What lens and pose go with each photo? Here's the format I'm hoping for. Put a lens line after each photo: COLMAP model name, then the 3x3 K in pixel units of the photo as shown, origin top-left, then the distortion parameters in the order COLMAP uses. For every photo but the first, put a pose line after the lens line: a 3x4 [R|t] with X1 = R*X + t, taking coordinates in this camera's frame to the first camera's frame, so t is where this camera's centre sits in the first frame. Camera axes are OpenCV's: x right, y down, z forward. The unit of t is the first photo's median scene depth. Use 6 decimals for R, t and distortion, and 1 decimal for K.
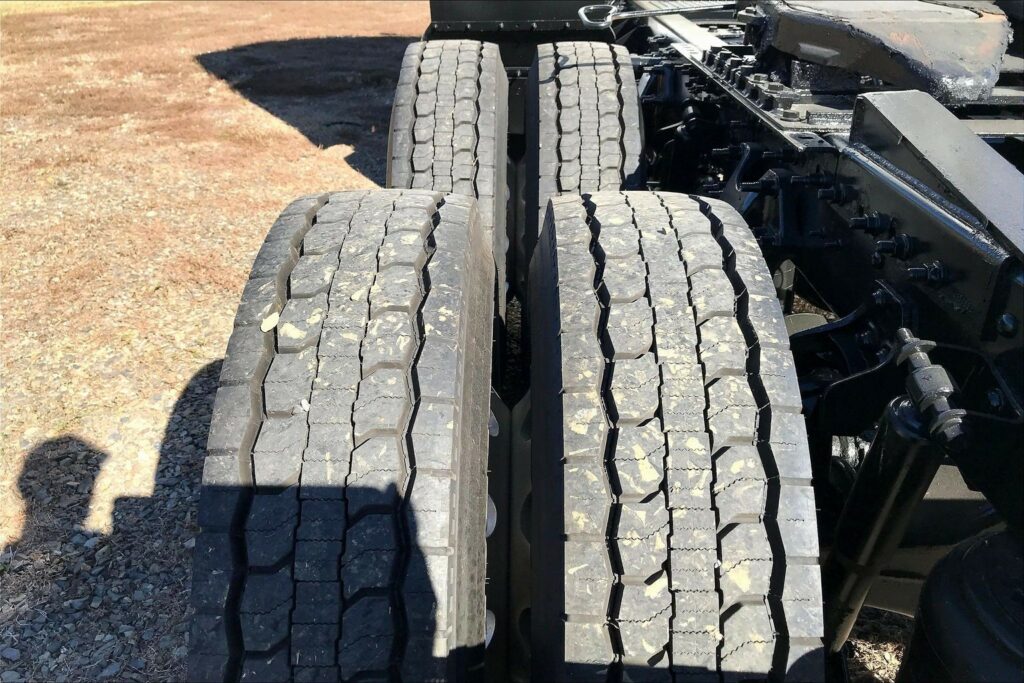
lens RADIAL K [[867.0, 0, 533.7], [0, 867.0, 342.1], [0, 0, 1]] dist [0.018491, 0.005106]
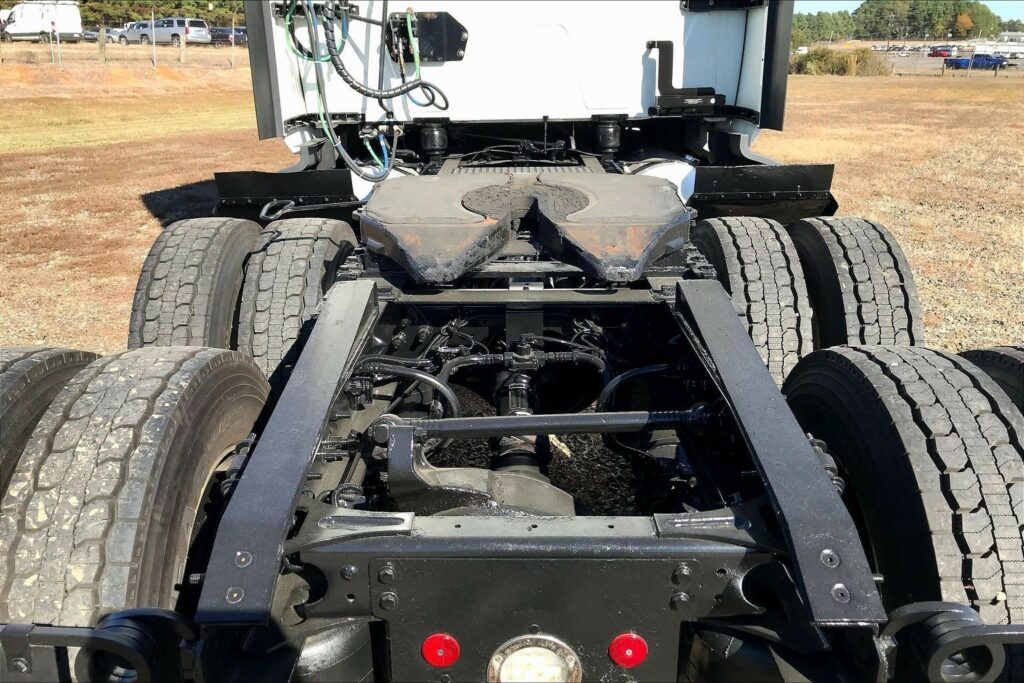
lens RADIAL K [[867.0, 0, 533.7], [0, 867.0, 342.1], [0, 0, 1]] dist [0.018491, 0.005106]
pose [[0.999949, -0.010079, -0.000872, 0.148014], [0.009890, 0.992026, -0.125648, 0.003940], [0.002132, 0.125633, 0.992074, -0.106081]]
